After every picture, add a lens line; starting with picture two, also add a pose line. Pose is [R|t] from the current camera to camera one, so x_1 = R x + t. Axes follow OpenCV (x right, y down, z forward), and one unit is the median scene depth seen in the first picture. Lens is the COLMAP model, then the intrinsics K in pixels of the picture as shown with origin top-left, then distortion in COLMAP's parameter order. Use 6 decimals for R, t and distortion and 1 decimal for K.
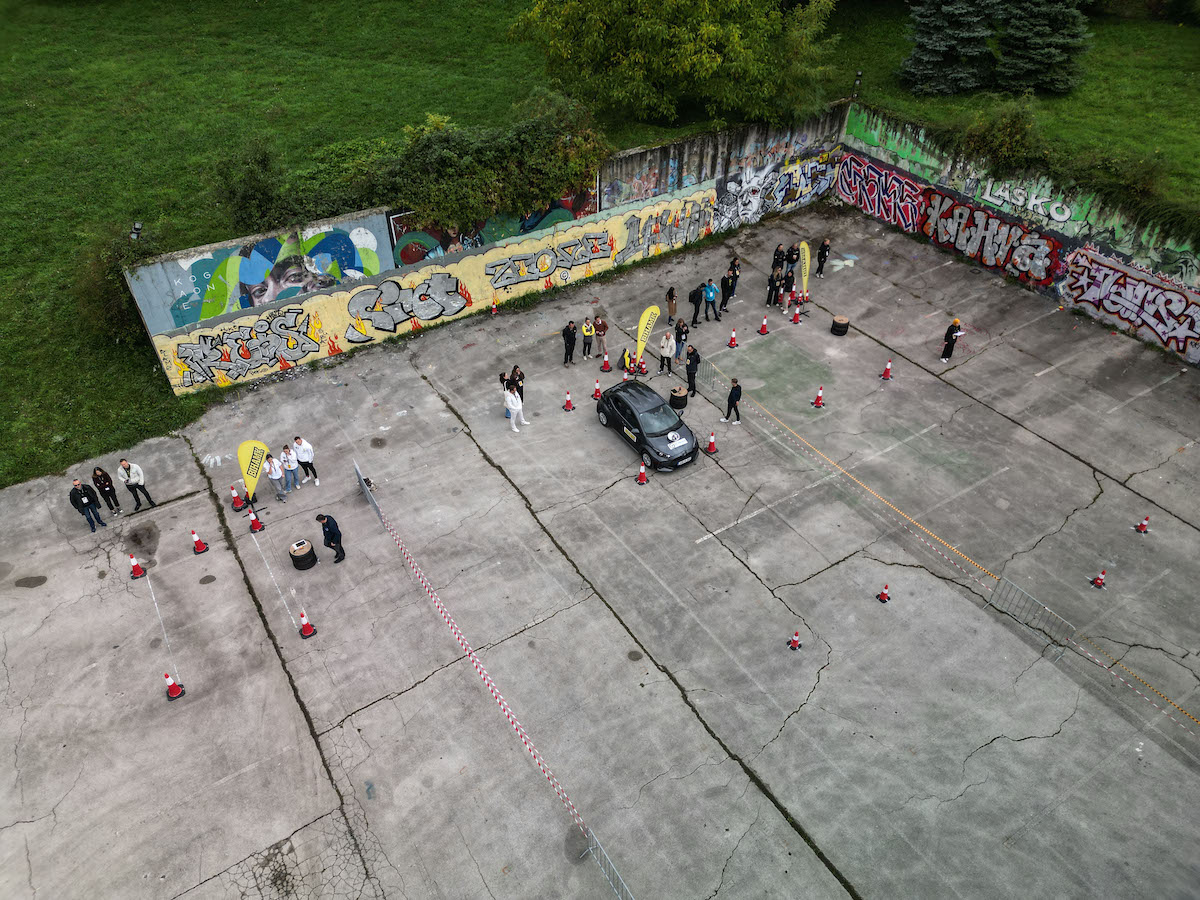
lens RADIAL K [[834.3, 0, 599.6], [0, 834.3, 451.5], [0, 0, 1]] dist [0.061784, -0.050851]
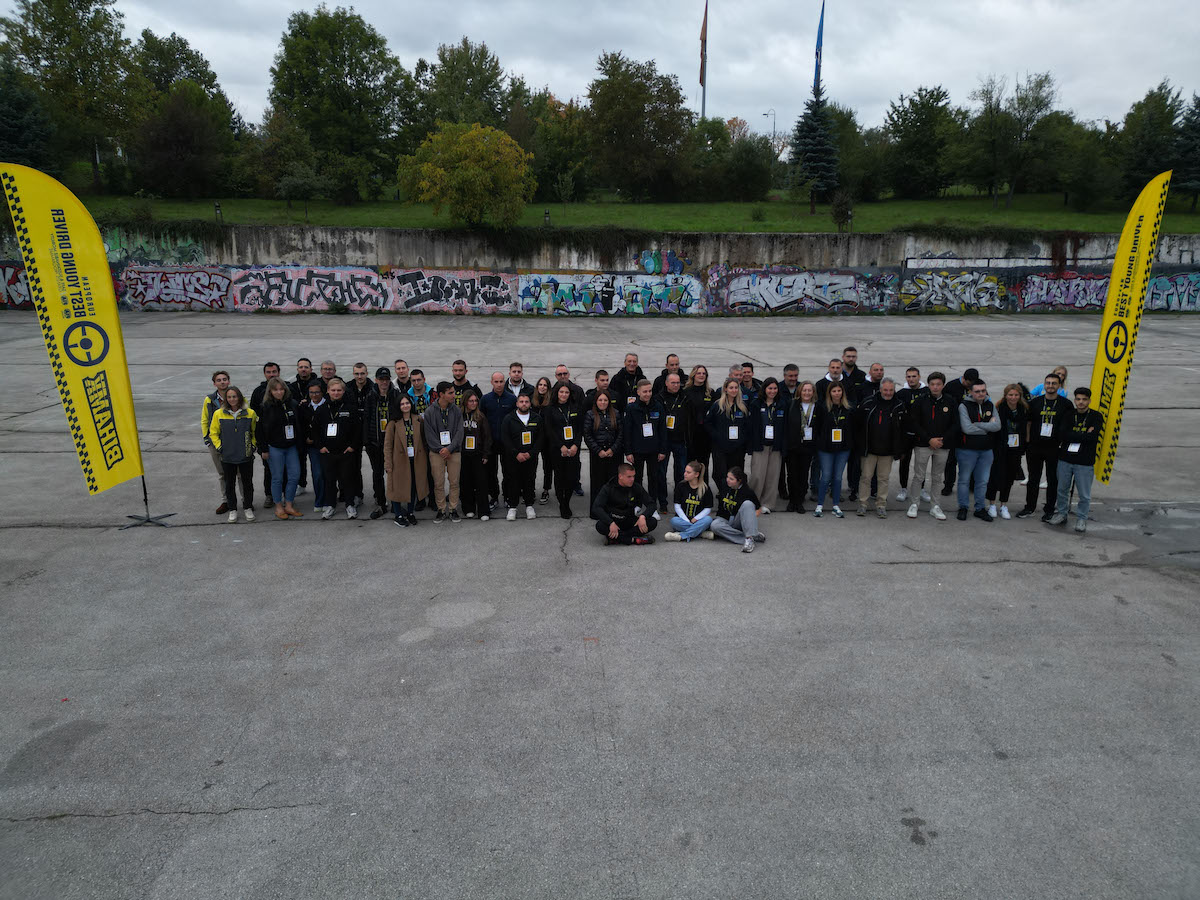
lens RADIAL K [[834.3, 0, 602.8], [0, 834.3, 454.2], [0, 0, 1]] dist [0.061784, -0.050851]
pose [[0.480090, -0.181945, 0.858143, -0.337658], [0.546466, 0.827280, -0.130320, 0.657475], [-0.686213, 0.531511, 0.496596, -0.095135]]
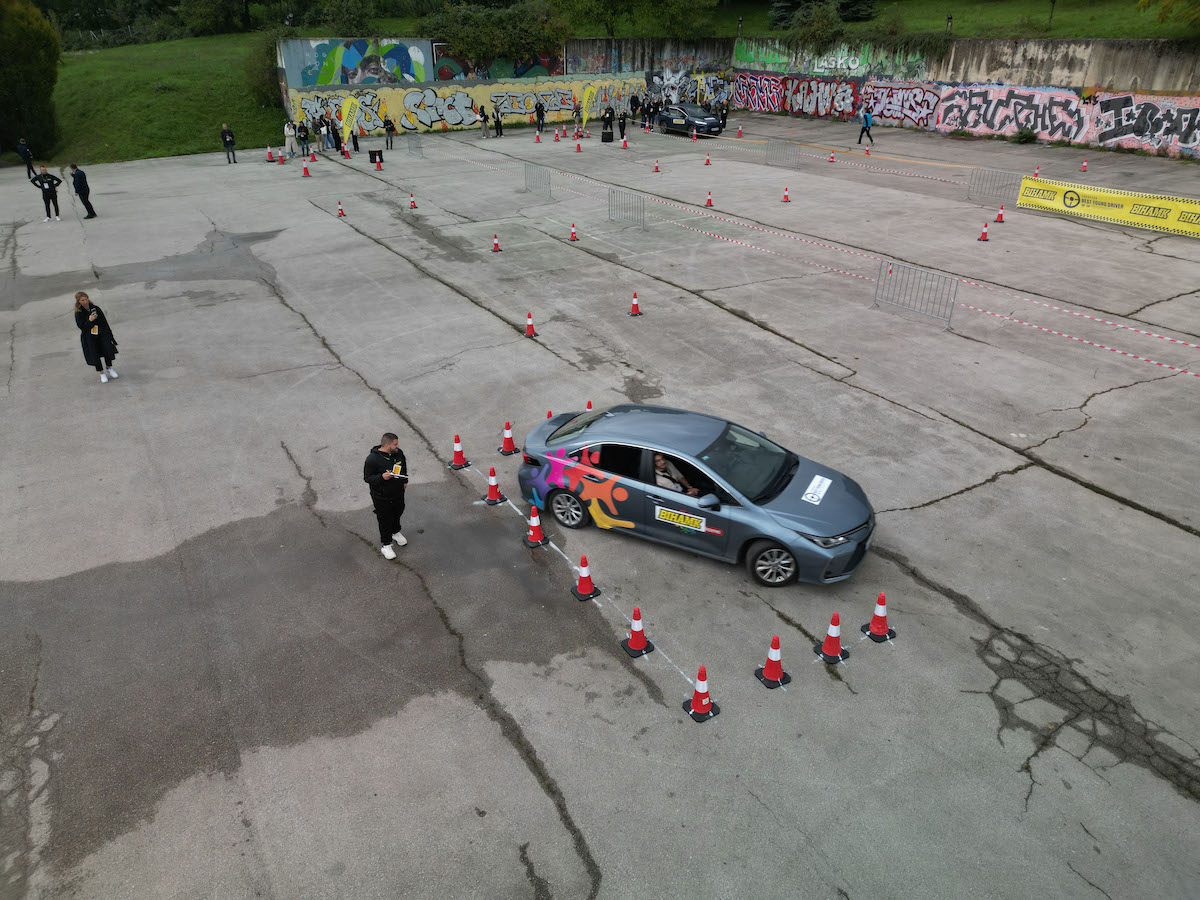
lens RADIAL K [[834.3, 0, 598.5], [0, 834.3, 451.6], [0, 0, 1]] dist [0.061784, -0.050851]
pose [[0.999741, 0.010705, -0.020075, 0.107414], [-0.014794, 0.976245, -0.216162, 0.793664], [0.017284, 0.216403, 0.976151, -0.403756]]
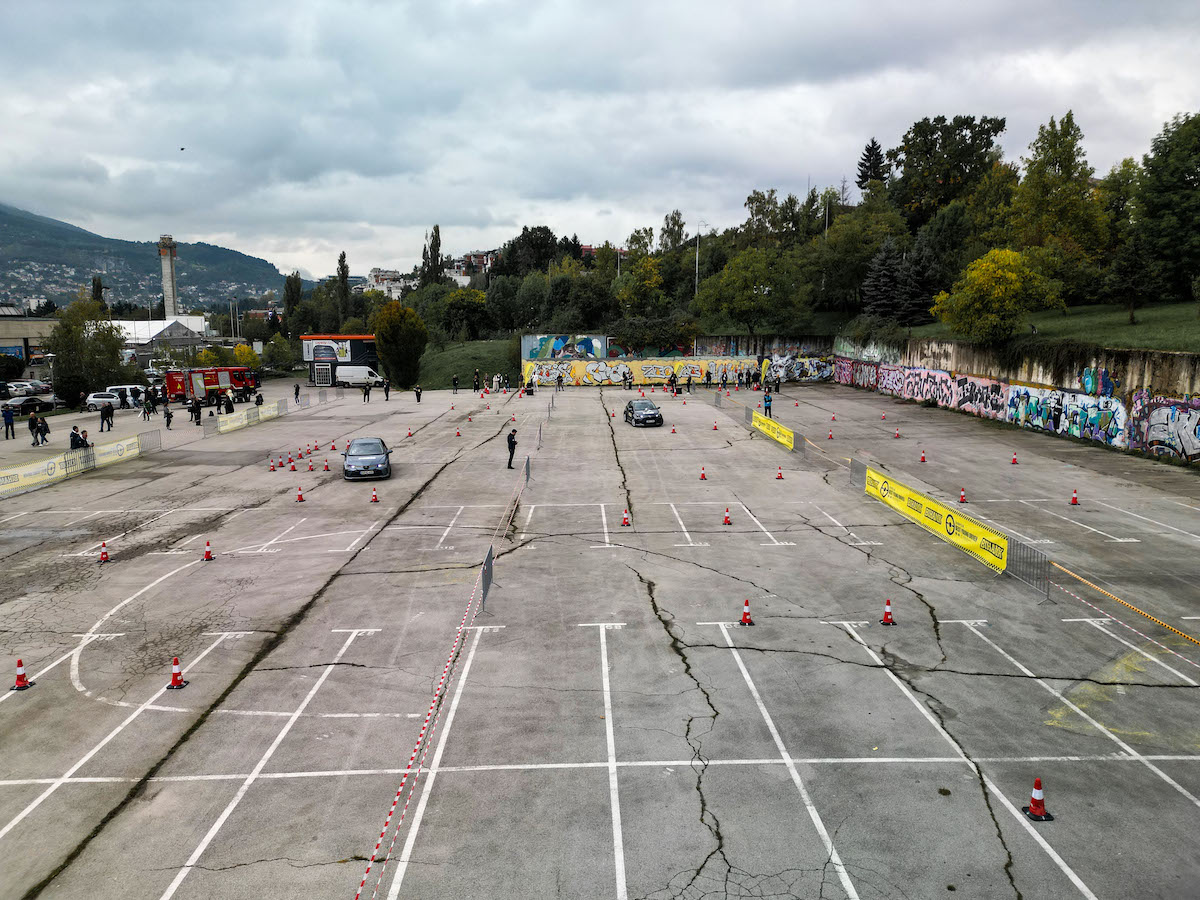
lens RADIAL K [[834.3, 0, 580.3], [0, 834.3, 443.3], [0, 0, 1]] dist [0.061784, -0.050851]
pose [[0.843367, 0.079319, -0.531452, 1.105830], [-0.340975, 0.843402, -0.415220, 1.127311], [0.415293, 0.531395, 0.738343, -0.849324]]
